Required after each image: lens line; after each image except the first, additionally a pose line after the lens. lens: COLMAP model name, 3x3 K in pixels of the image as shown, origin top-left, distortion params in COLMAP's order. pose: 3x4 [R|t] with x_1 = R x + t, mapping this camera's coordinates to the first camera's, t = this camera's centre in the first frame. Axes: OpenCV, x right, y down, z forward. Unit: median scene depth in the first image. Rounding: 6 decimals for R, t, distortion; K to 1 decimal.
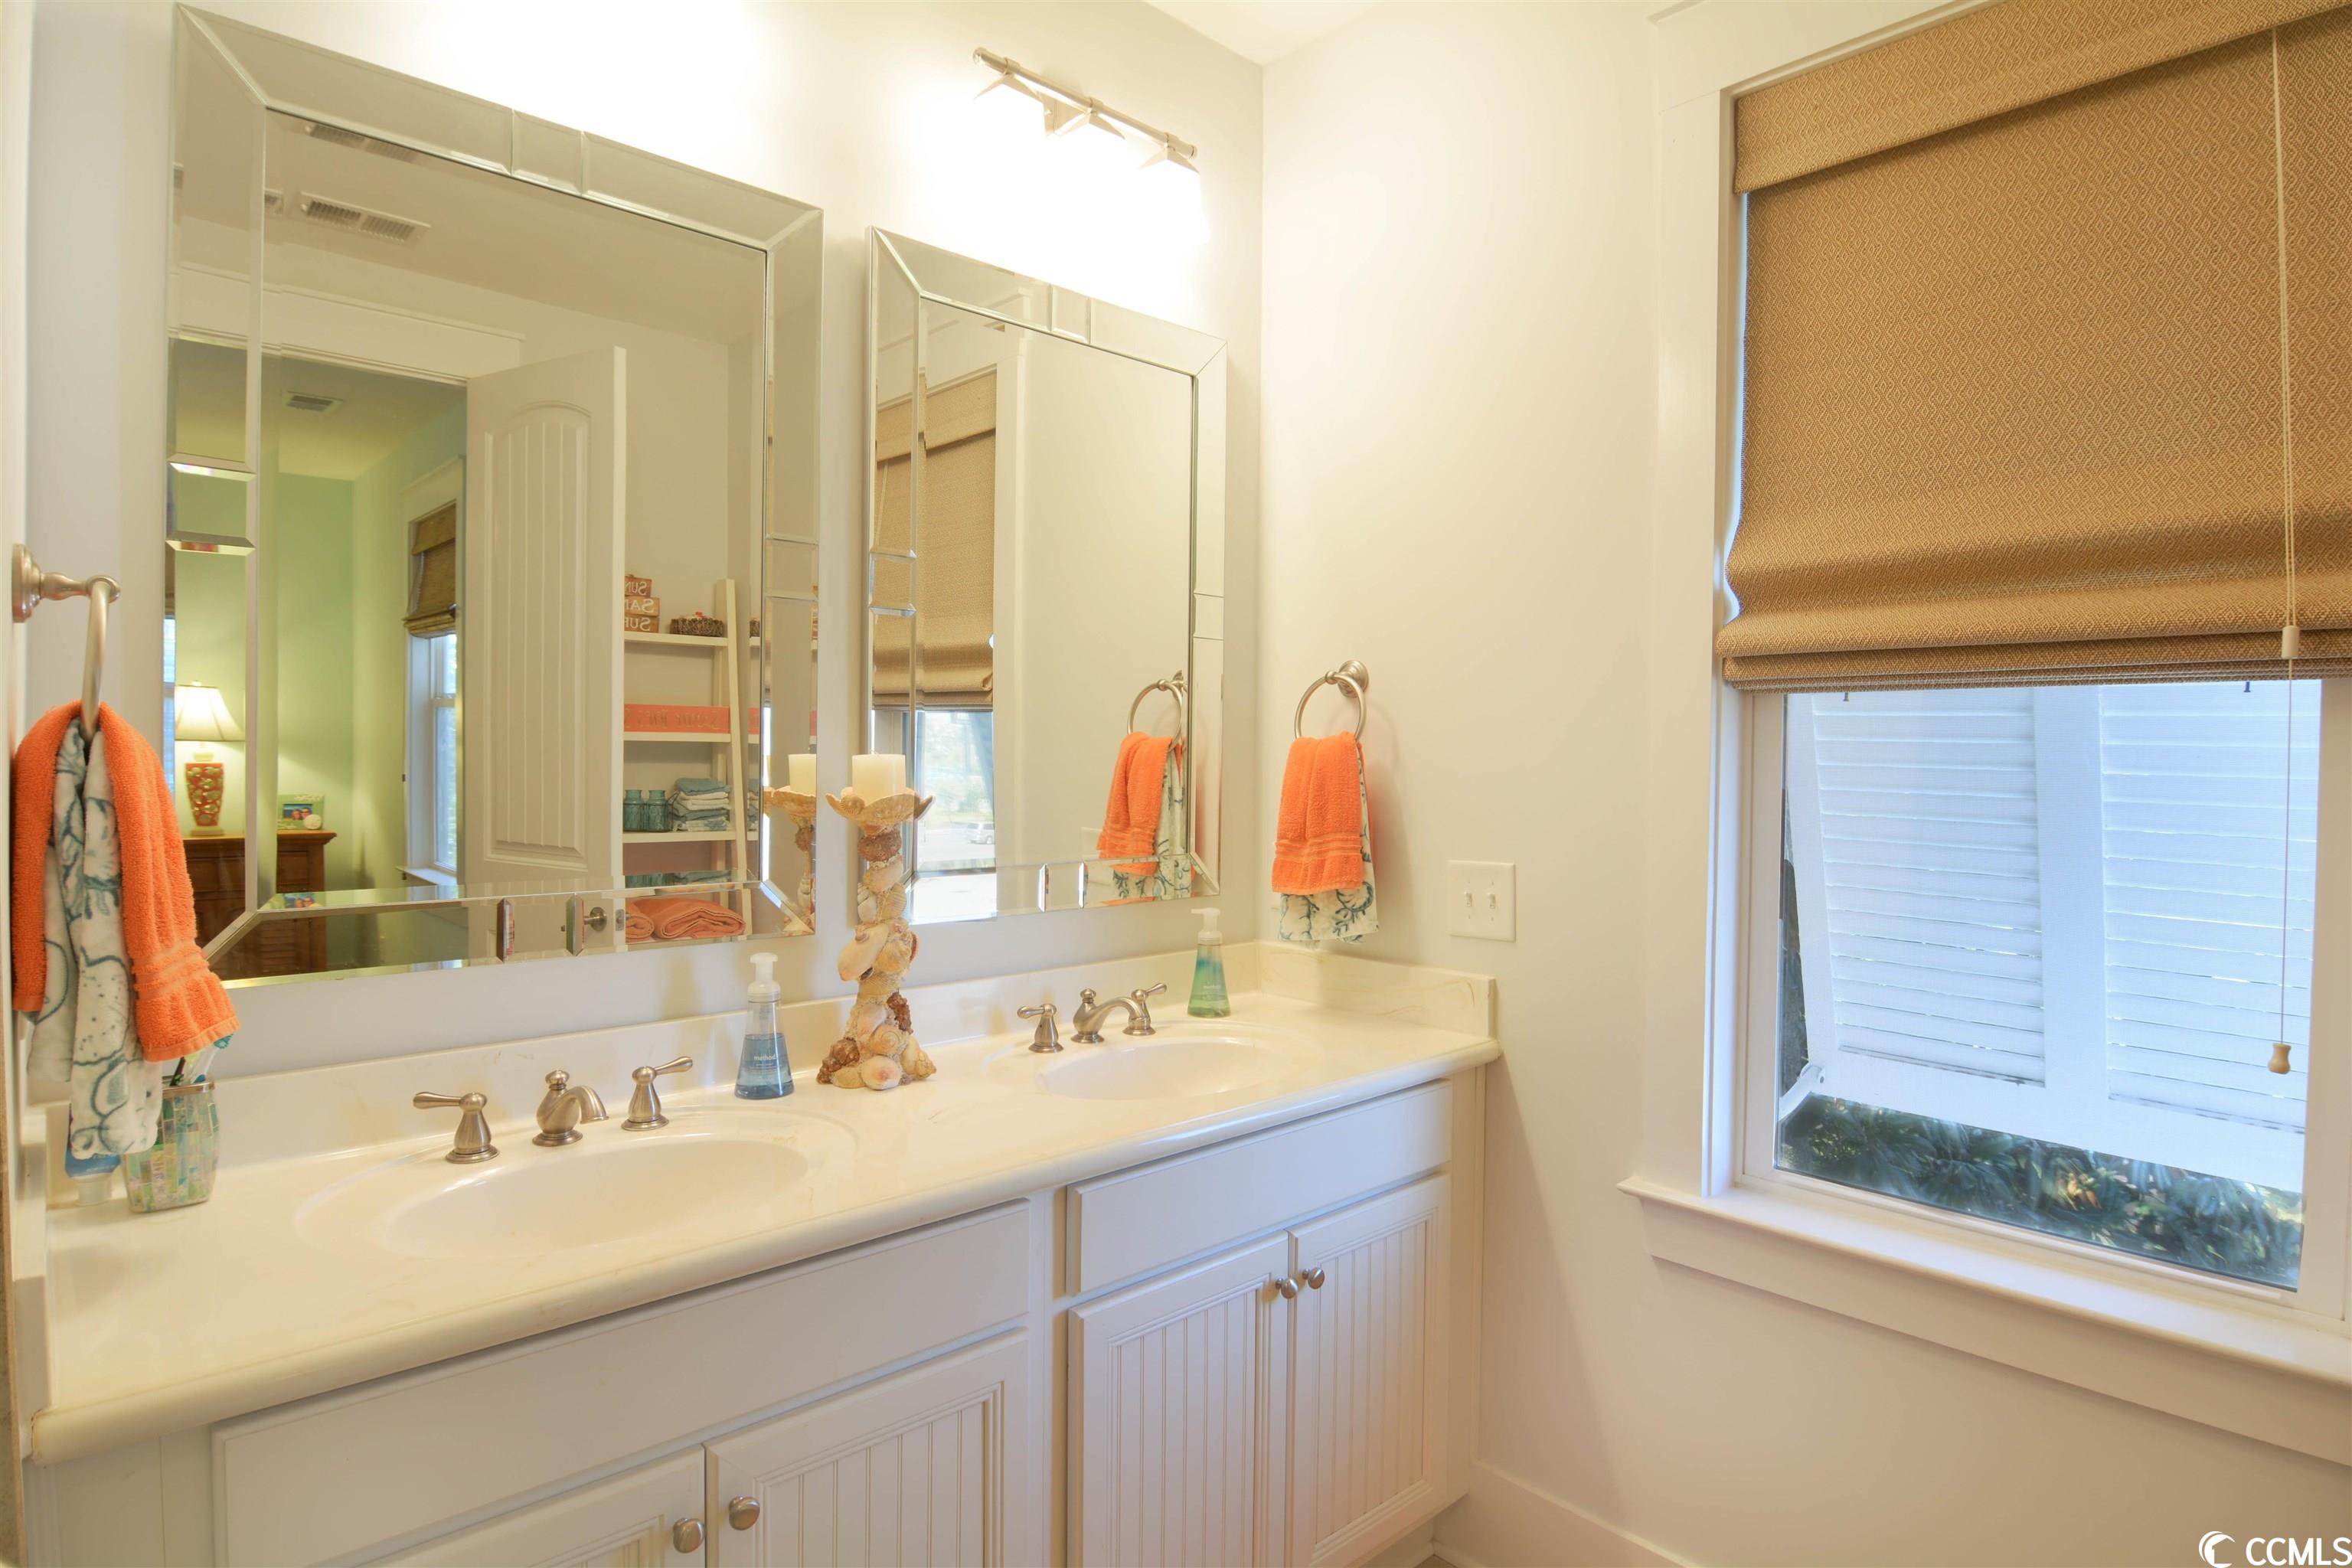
lens RADIAL K [[1249.7, 0, 1173.8], [0, 1249.7, 773.7], [0, 0, 1]] dist [-0.007936, -0.011443]
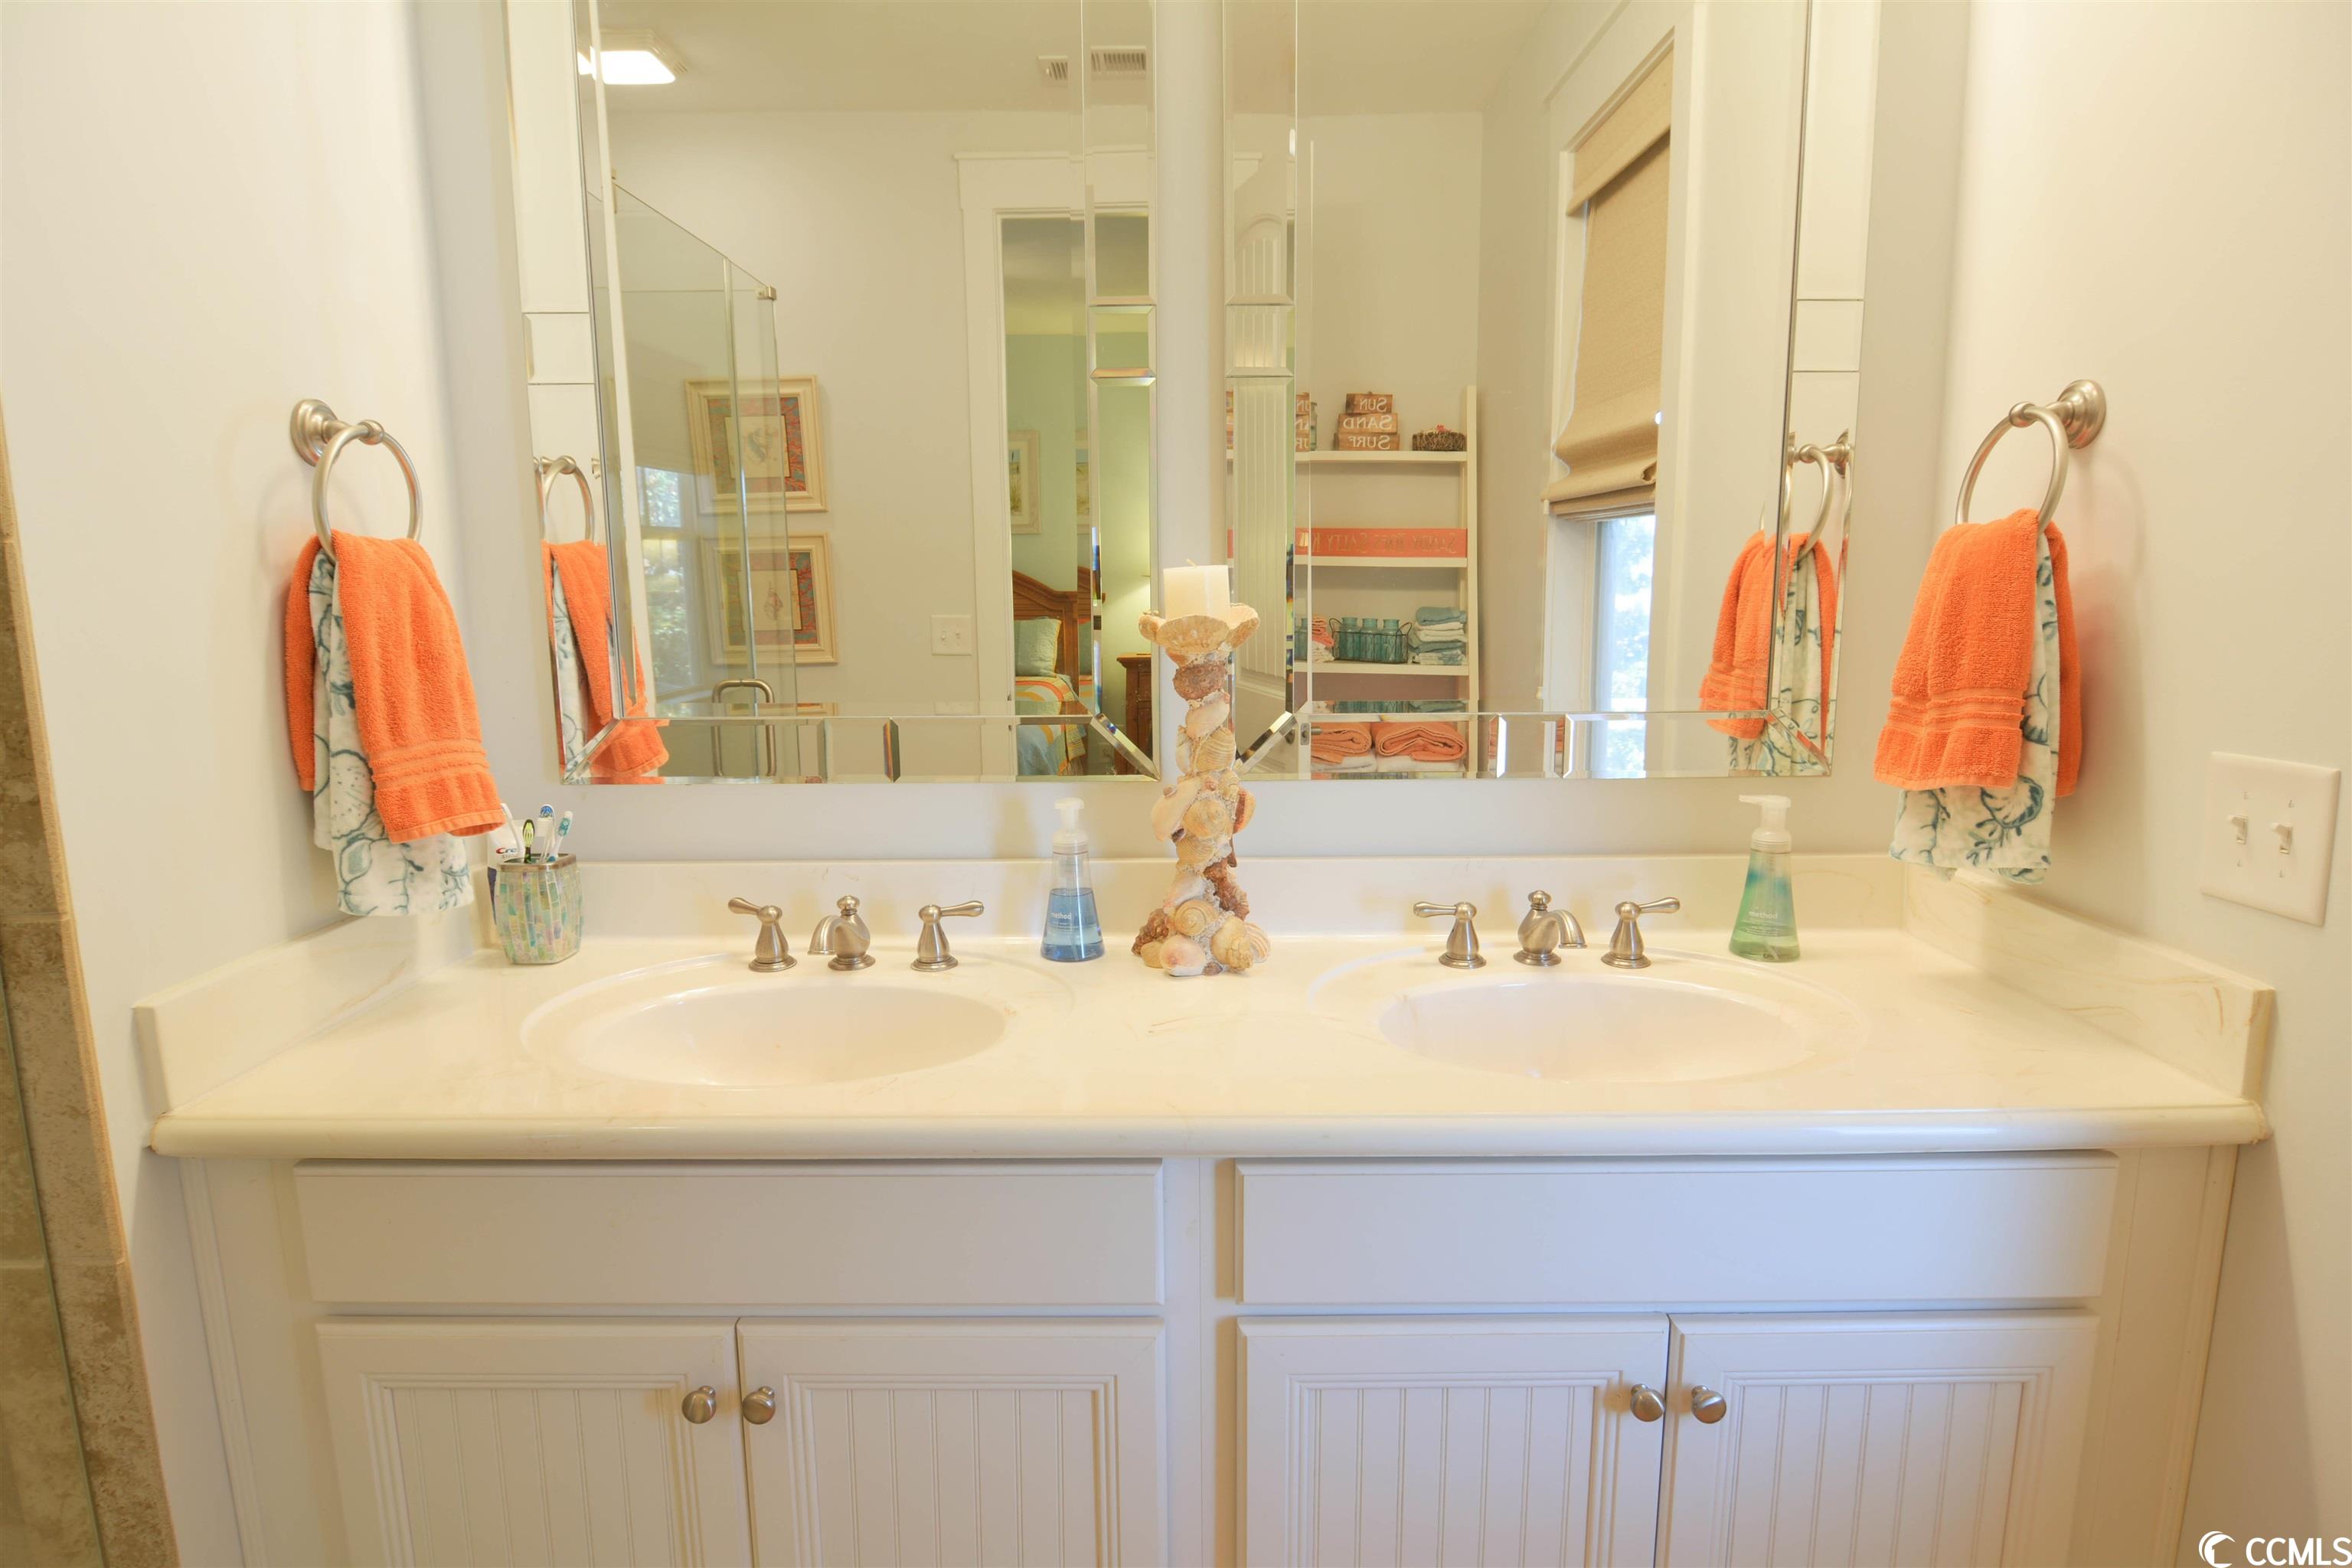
lens RADIAL K [[1249.7, 0, 1173.8], [0, 1249.7, 773.7], [0, 0, 1]] dist [-0.007936, -0.011443]
pose [[0.730221, 0.086909, -0.677661, 0.298417], [0.005072, 0.991159, 0.132580, 0.009666], [0.683192, -0.100250, 0.723325, 0.389550]]
